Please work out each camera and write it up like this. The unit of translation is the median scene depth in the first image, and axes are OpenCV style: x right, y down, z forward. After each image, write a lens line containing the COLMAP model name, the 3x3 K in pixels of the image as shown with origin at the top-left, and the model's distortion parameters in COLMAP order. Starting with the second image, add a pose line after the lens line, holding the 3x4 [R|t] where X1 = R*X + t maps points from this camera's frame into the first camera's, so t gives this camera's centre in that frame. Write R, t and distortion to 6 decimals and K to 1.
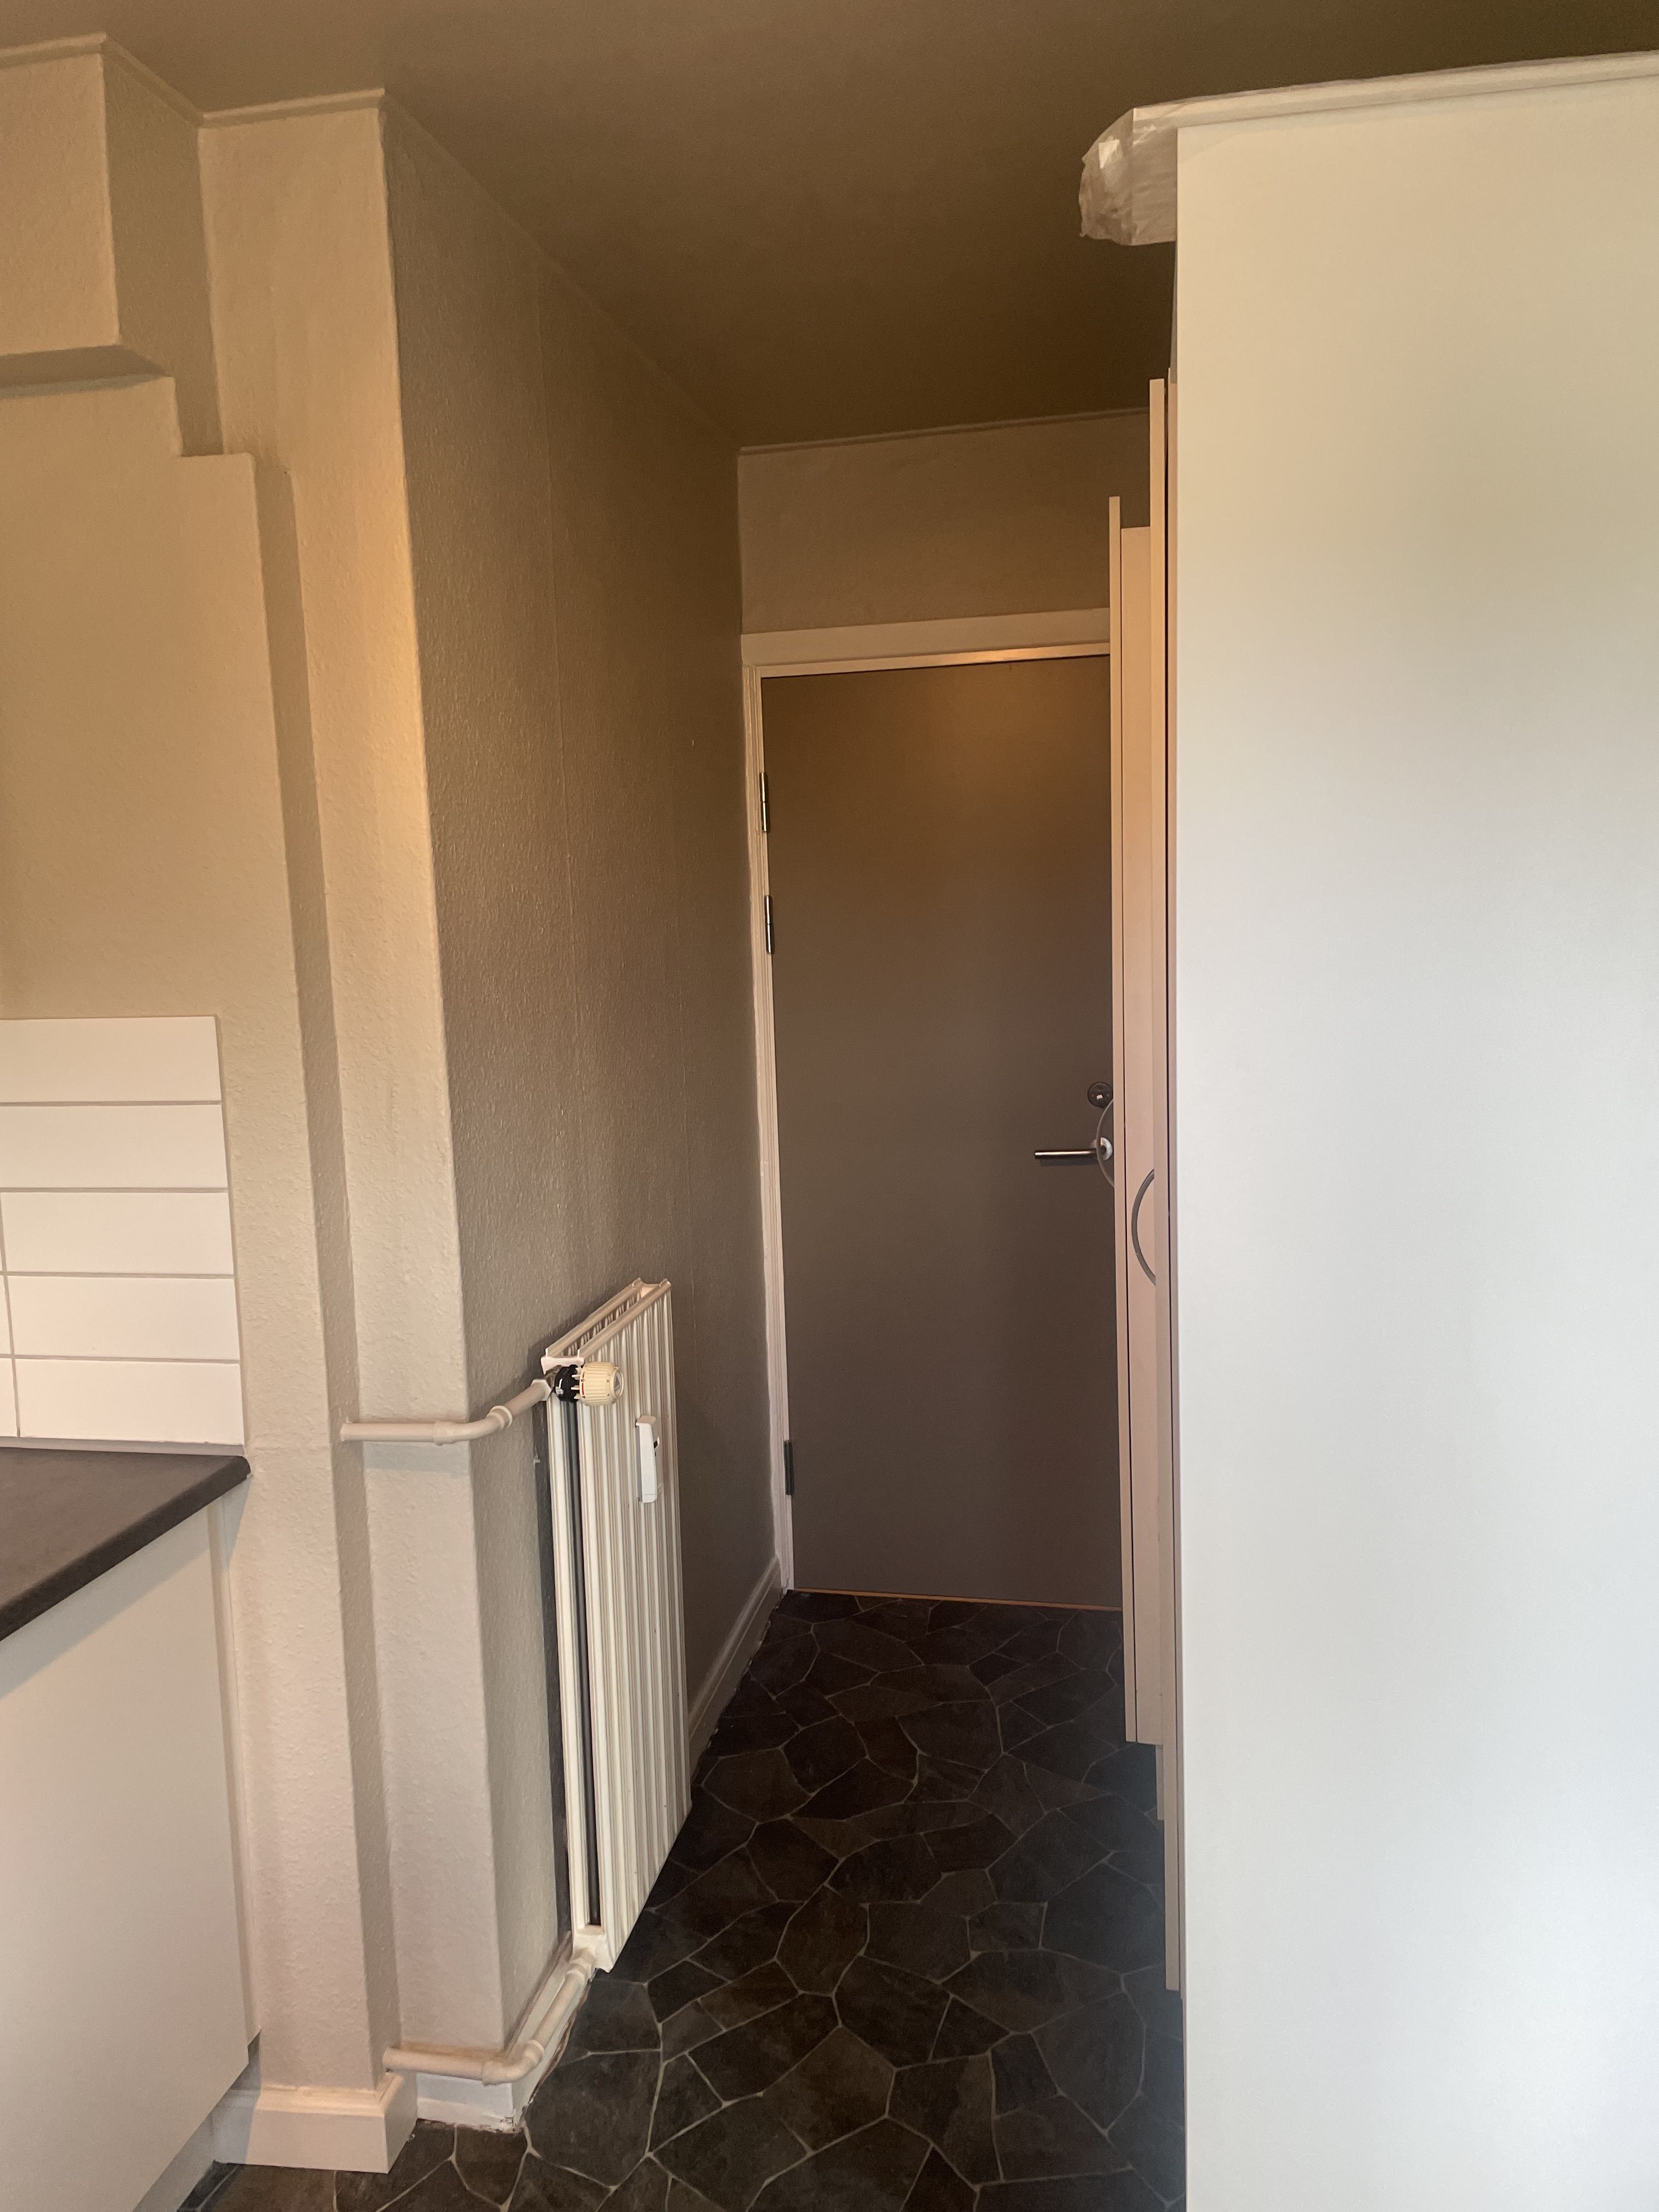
lens RADIAL K [[1653.8, 0, 828.5], [0, 1653.8, 1063.9], [0, 0, 1]] dist [0.103941, -0.124218]
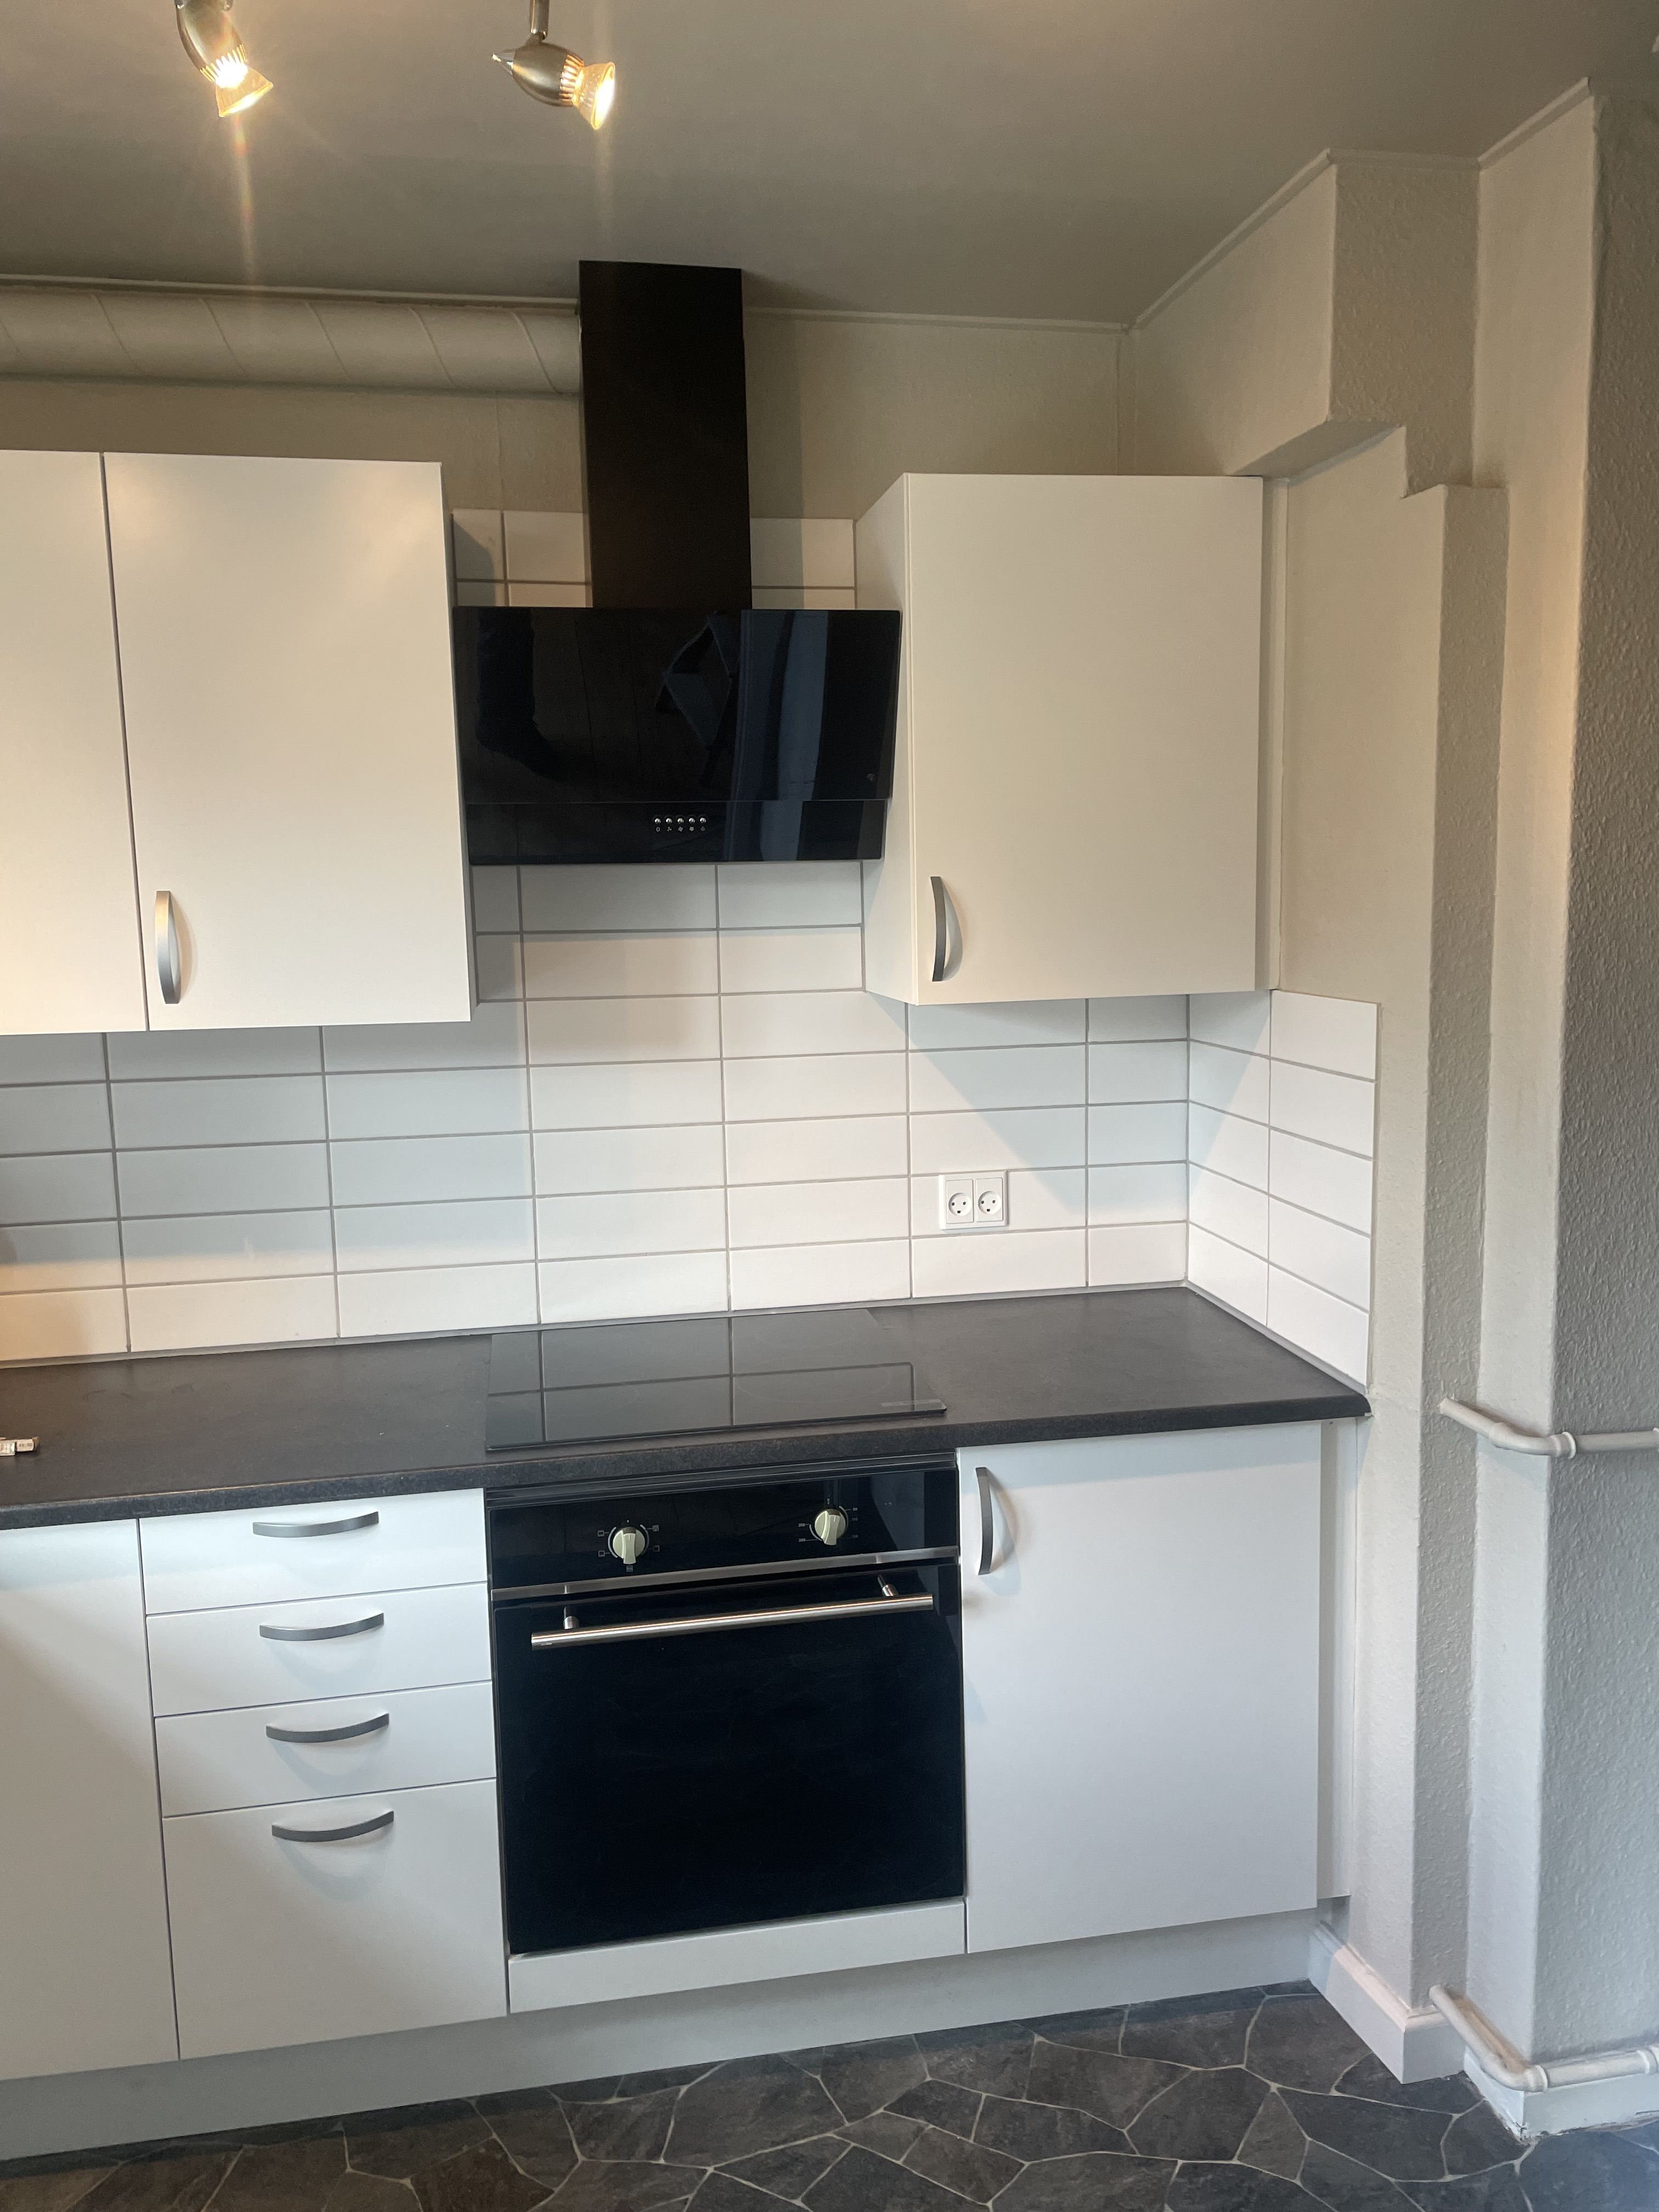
lens RADIAL K [[1681.4, 0, 828.2], [0, 1681.4, 1100.4], [0, 0, 1]] dist [0.105886, -0.129741]
pose [[0.370320, 0.147230, -0.917162, 0.532104], [-0.090299, 0.988389, 0.122204, -0.068709], [0.924505, 0.037565, 0.379315, 0.224629]]
